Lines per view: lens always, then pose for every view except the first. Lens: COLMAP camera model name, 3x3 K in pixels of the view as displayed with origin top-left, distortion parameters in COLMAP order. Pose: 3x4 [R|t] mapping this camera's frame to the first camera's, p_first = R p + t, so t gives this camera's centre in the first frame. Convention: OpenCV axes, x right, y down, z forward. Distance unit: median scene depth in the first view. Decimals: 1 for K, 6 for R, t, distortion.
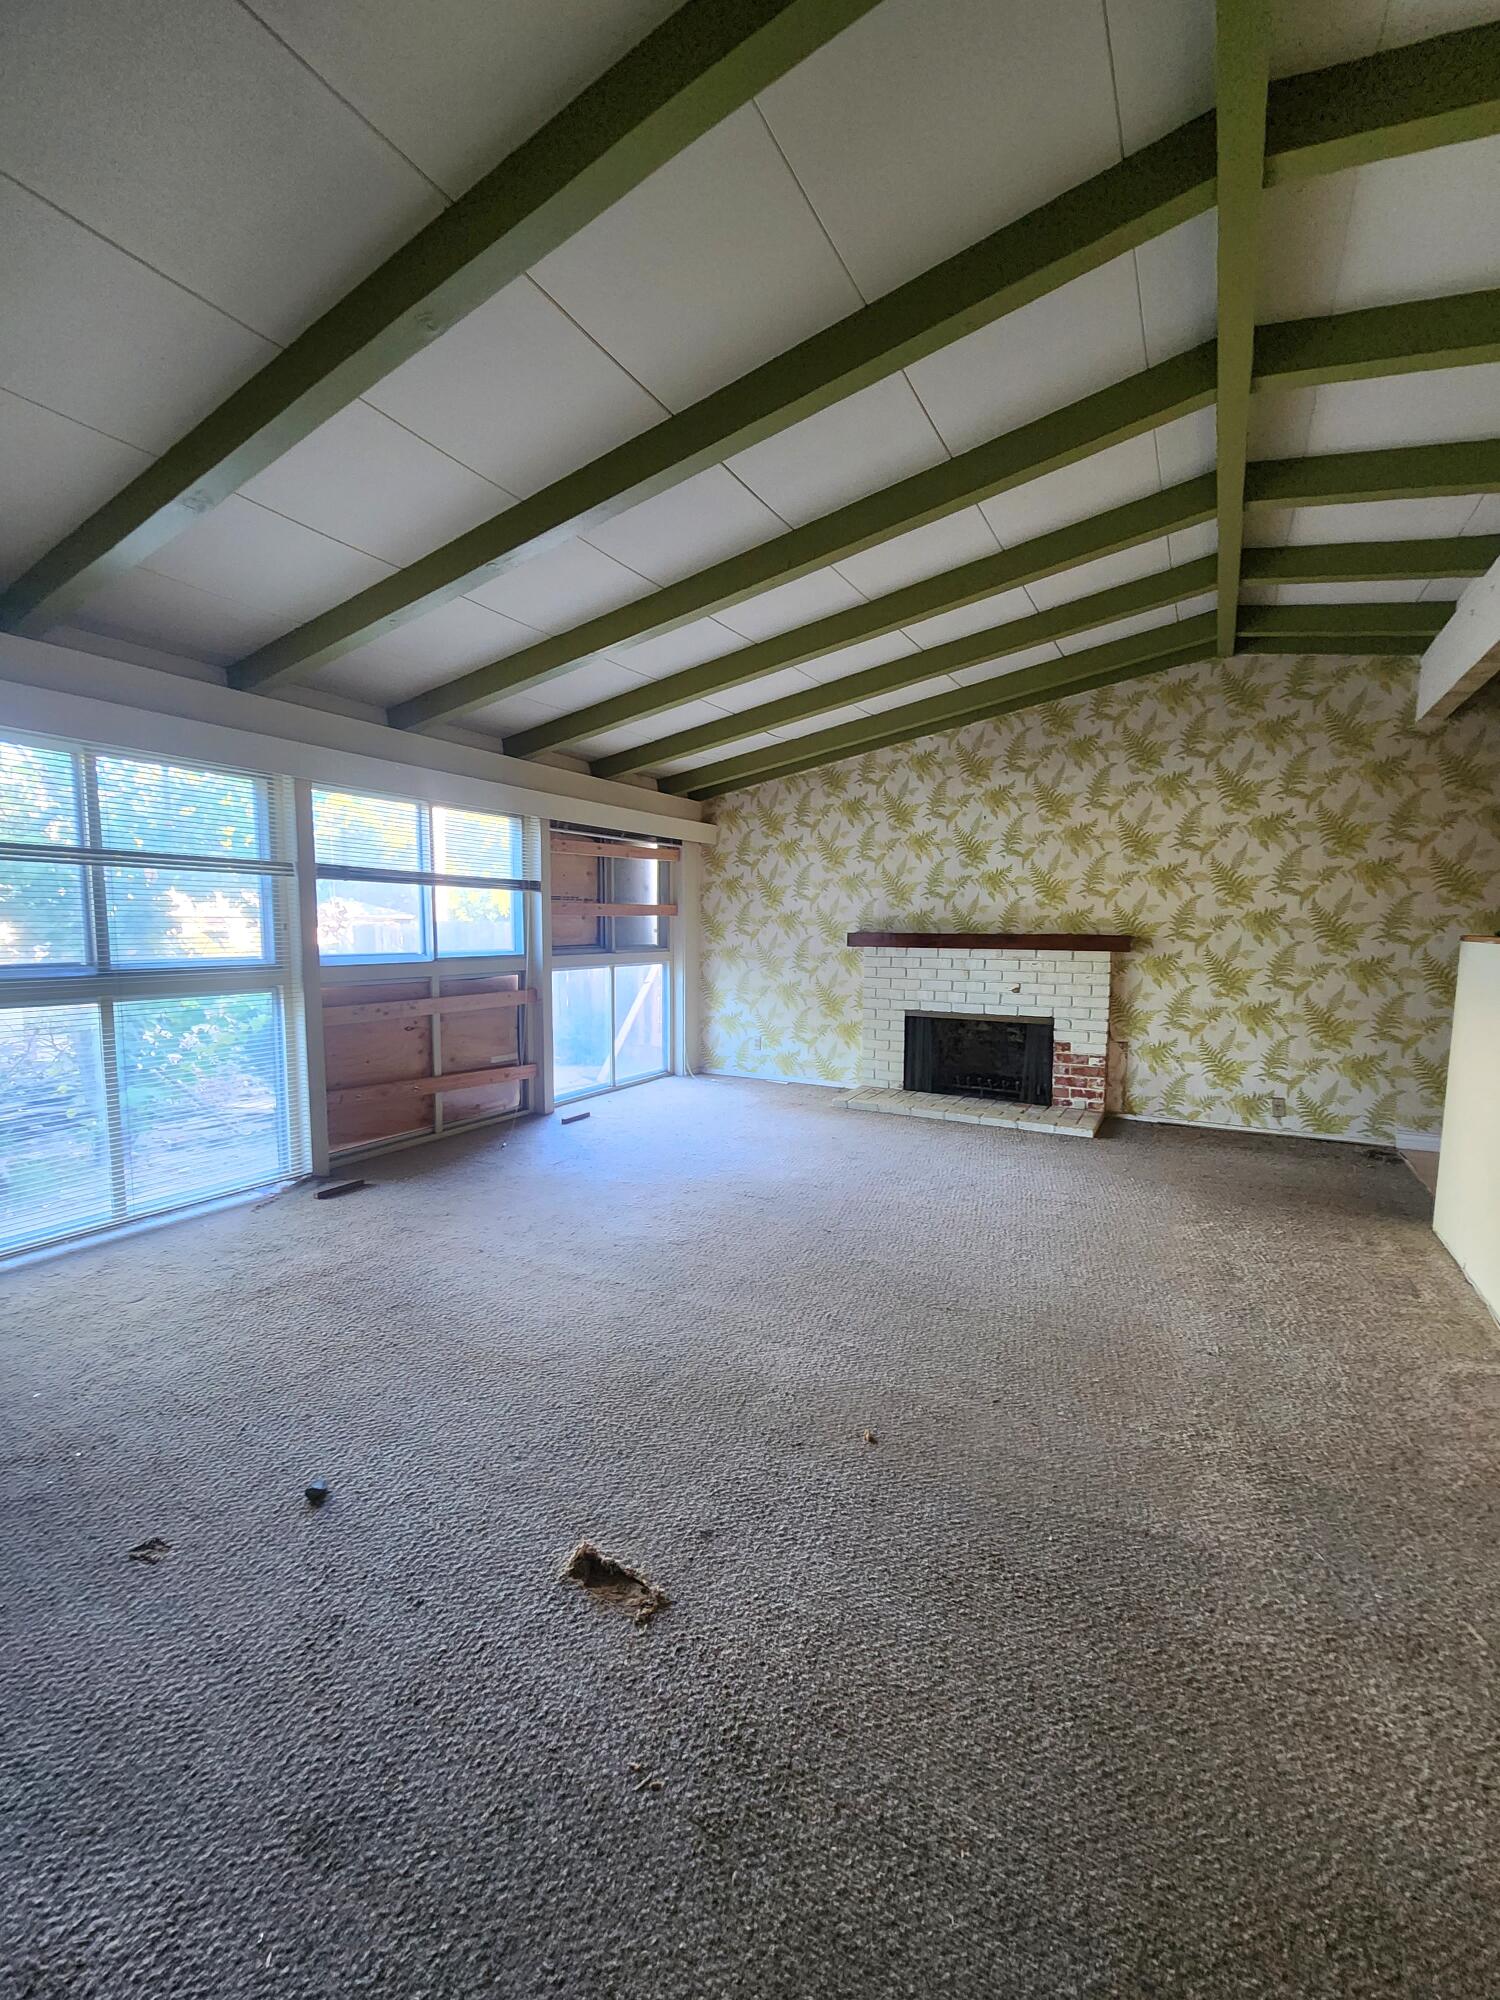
lens RADIAL K [[827.5, 0, 750.0], [0, 827.5, 1000.0], [0, 0, 1]] dist [-0.001332, -0.000285]
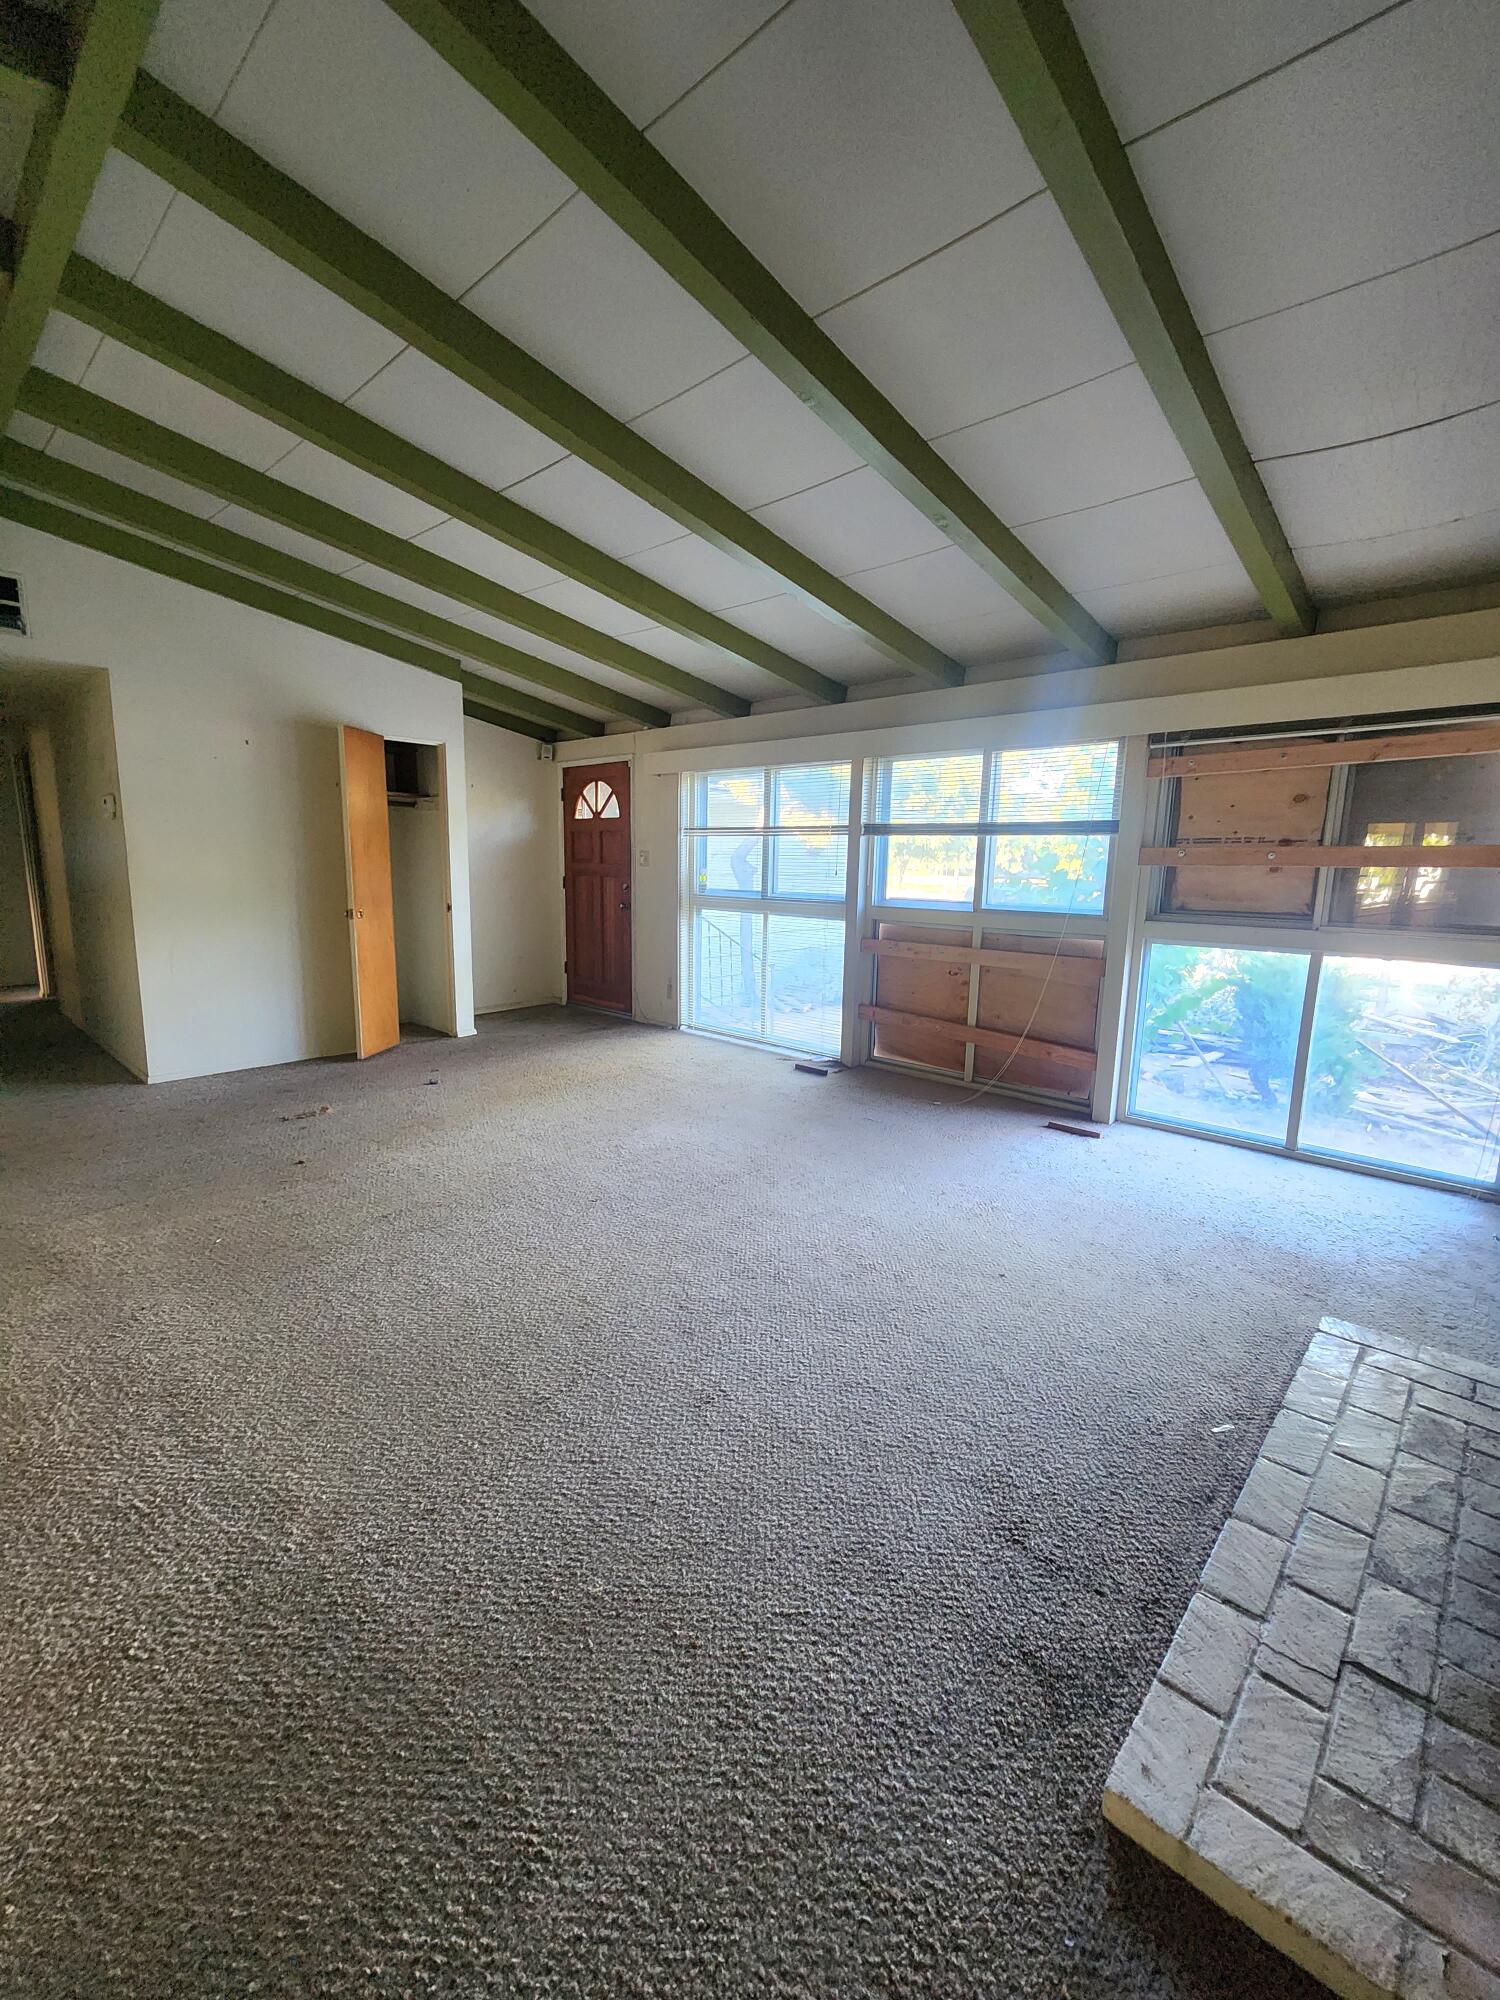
lens RADIAL K [[827.5, 0, 750.0], [0, 827.5, 1000.0], [0, 0, 1]] dist [-0.001332, -0.000285]
pose [[-0.246013, 0.145388, -0.958300, 0.652529], [-0.107490, 0.978496, 0.176046, -0.088134], [0.963288, 0.146317, -0.225095, 0.963576]]
